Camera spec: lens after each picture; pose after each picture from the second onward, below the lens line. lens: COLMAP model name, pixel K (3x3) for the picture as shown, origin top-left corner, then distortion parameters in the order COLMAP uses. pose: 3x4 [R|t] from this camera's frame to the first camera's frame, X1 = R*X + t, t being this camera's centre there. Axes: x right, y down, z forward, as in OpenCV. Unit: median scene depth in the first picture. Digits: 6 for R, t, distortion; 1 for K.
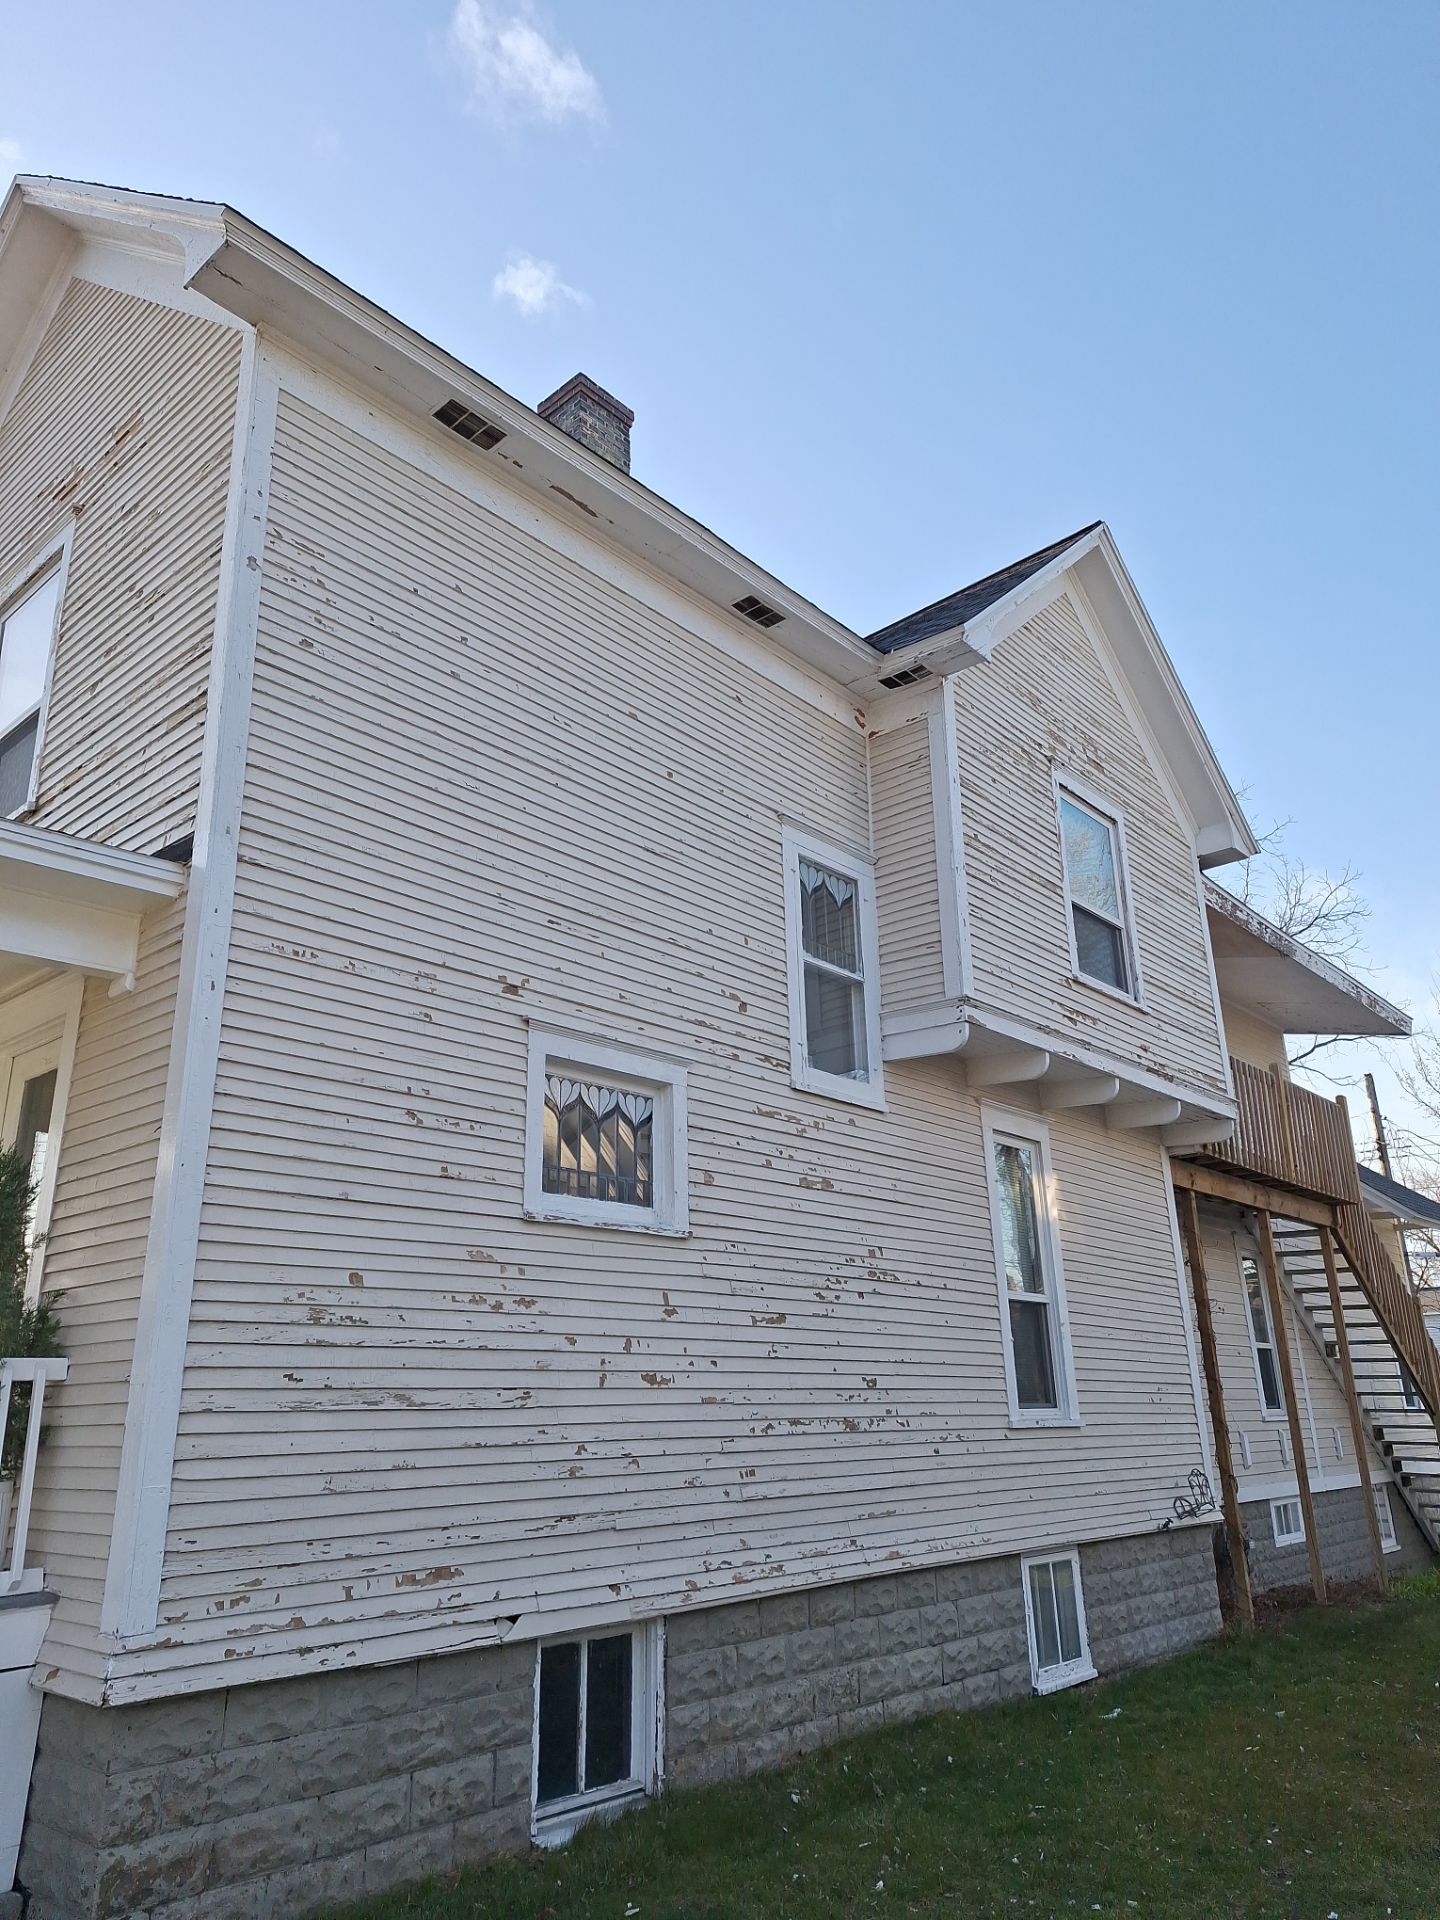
lens RADIAL K [[1333.7, 0, 720.0], [0, 1333.7, 960.0], [0, 0, 1]] dist [0.038399, -0.001445]
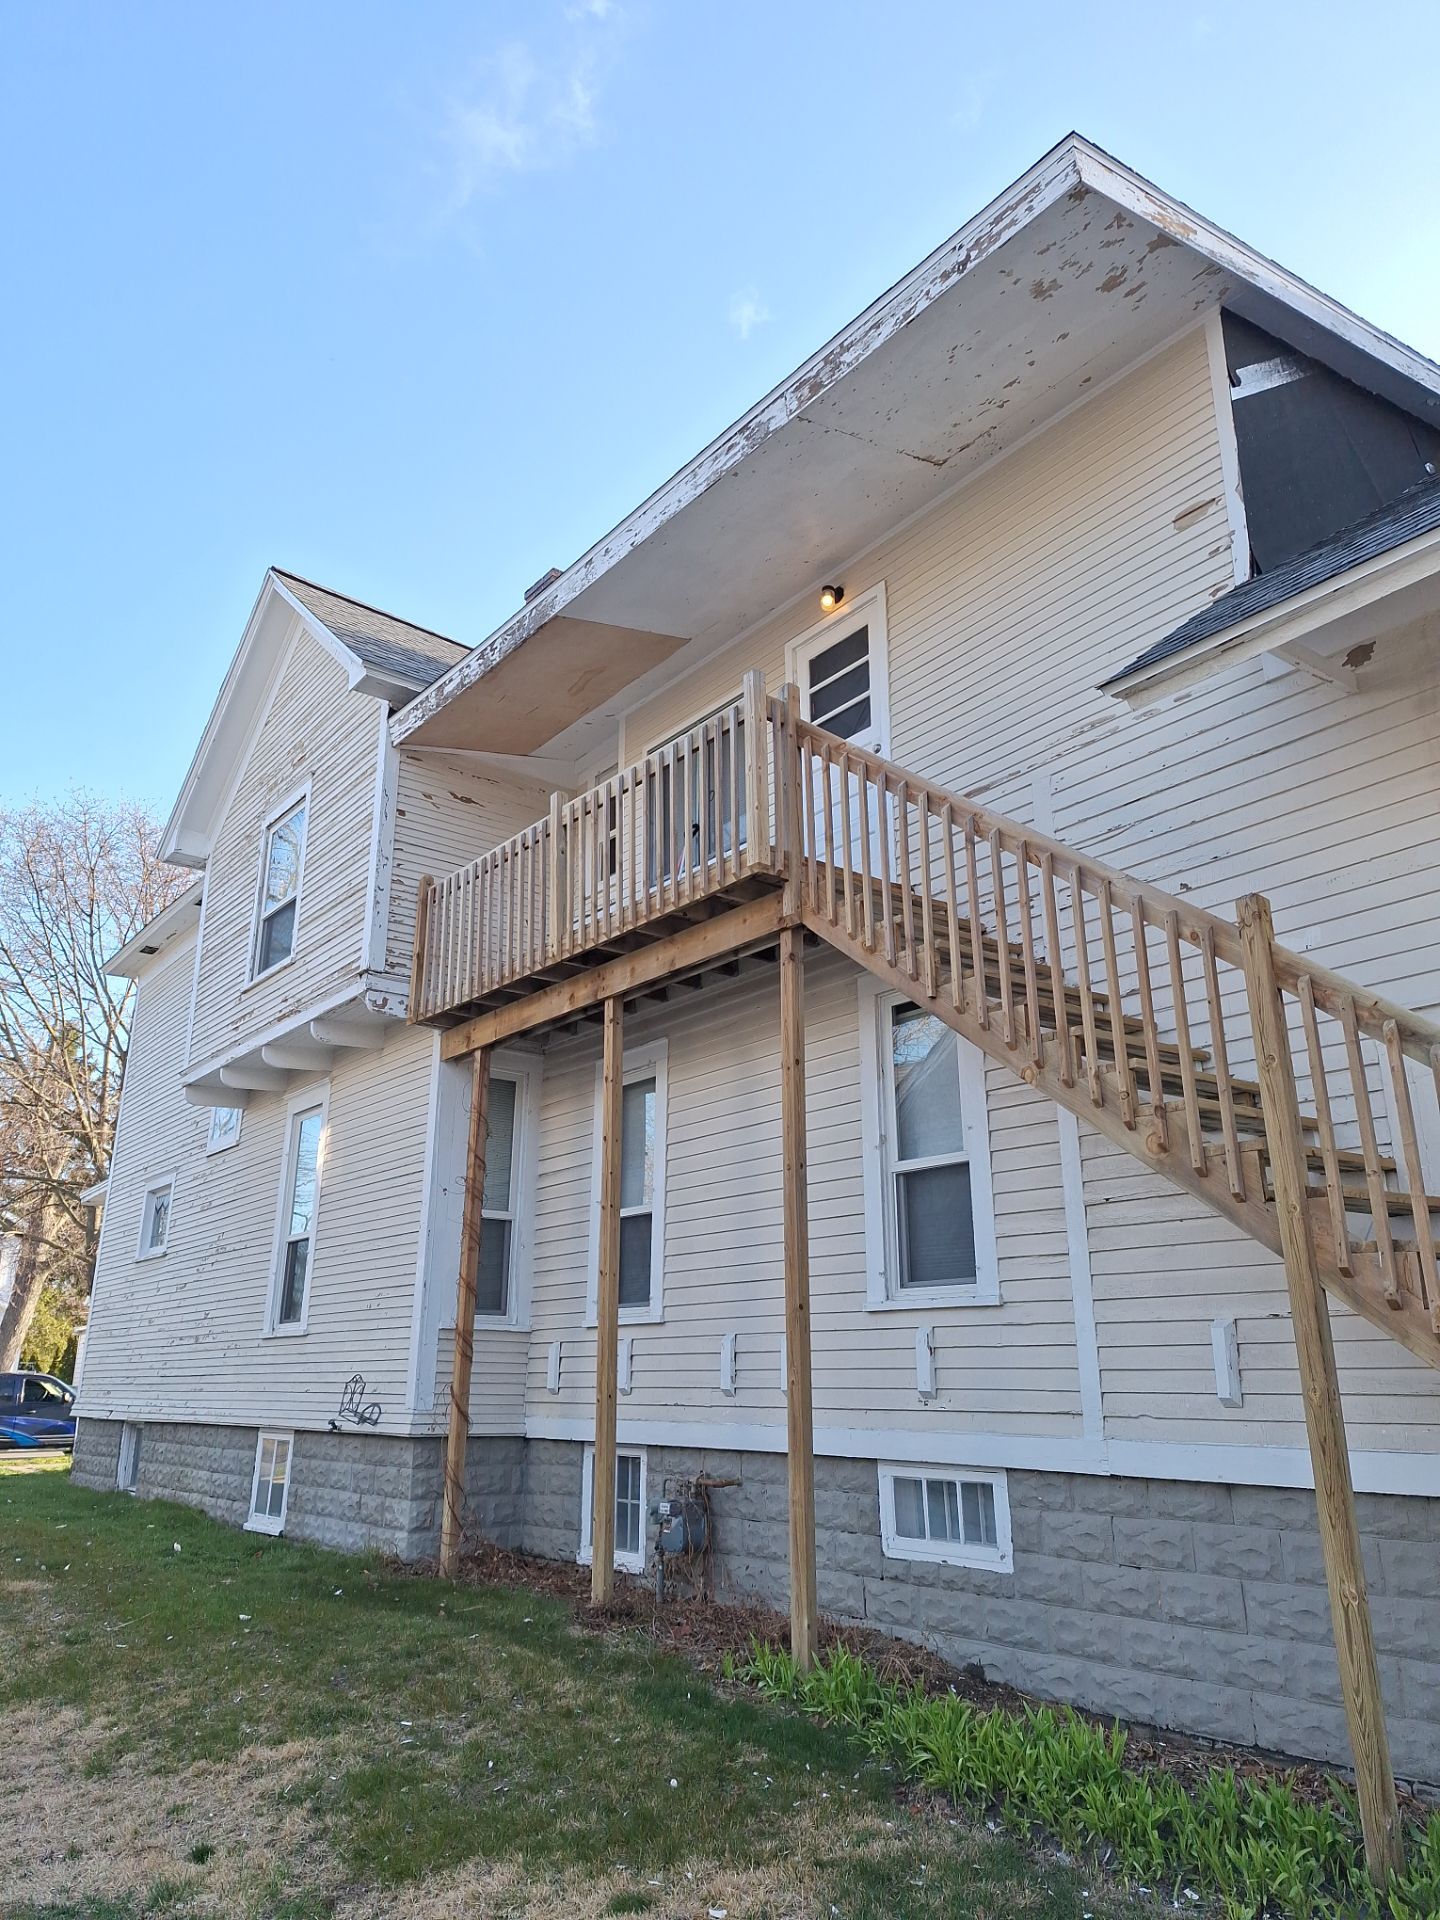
lens RADIAL K [[1333.7, 0, 720.0], [0, 1333.7, 960.0], [0, 0, 1]] dist [0.038399, -0.001445]
pose [[-0.179244, -0.282089, -0.942495, 1.475085], [0.320802, 0.888888, -0.327055, 0.579937], [0.930031, -0.360977, -0.068833, 1.602984]]
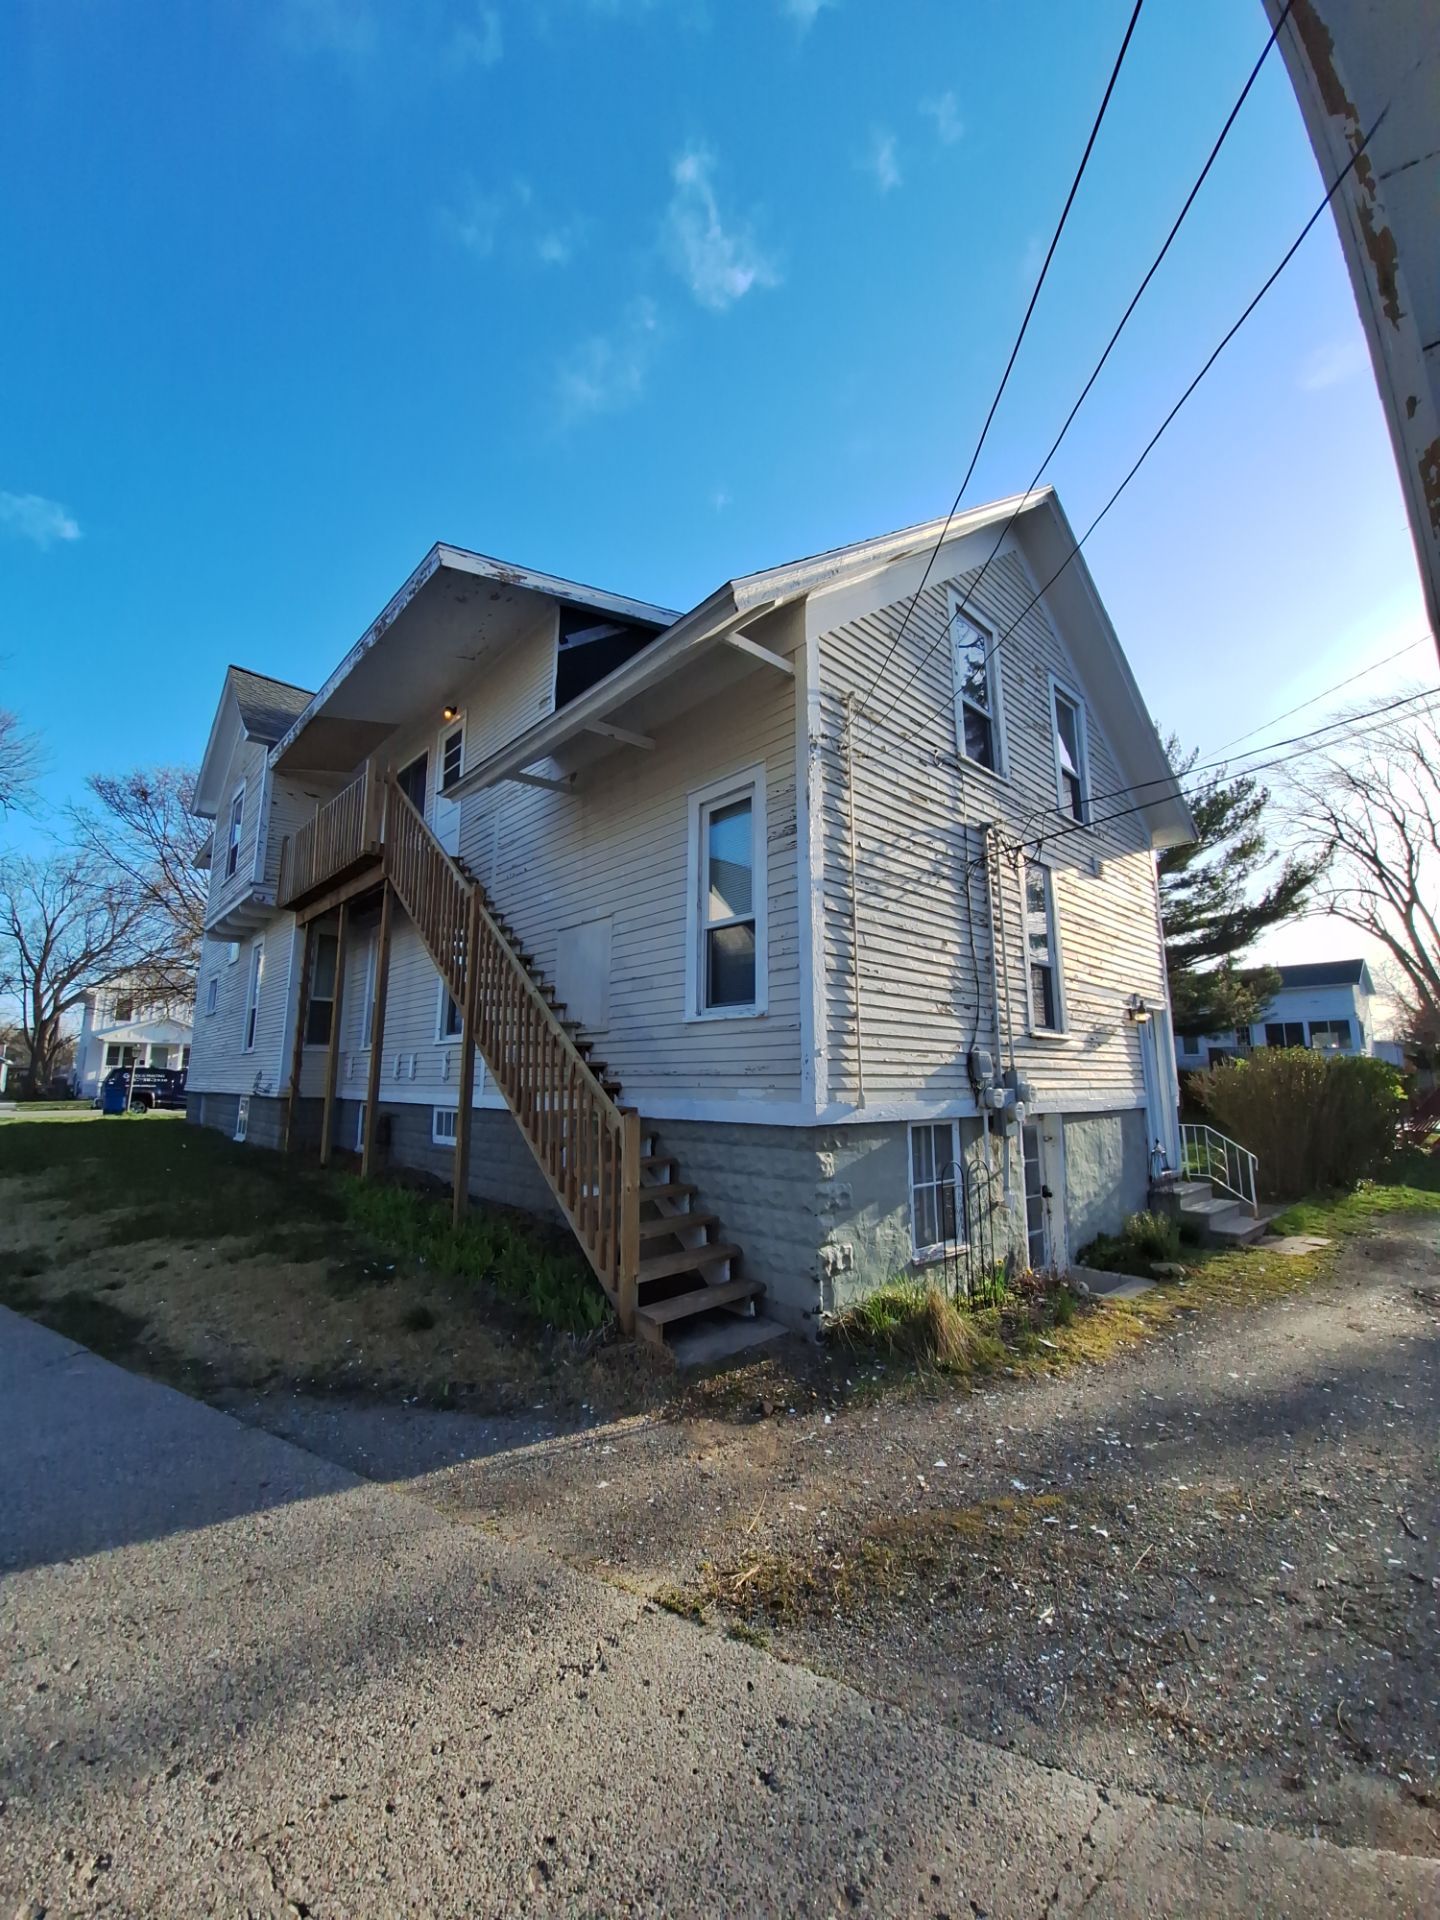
lens RADIAL K [[752.0, 0, 720.0], [0, 752.0, 960.0], [0, 0, 1]] dist [-0.012843, -0.000008]
pose [[-0.093443, -0.137728, -0.986052, 1.652826], [0.326338, 0.931437, -0.161025, 0.722006], [0.940623, -0.336833, -0.042090, 2.013461]]
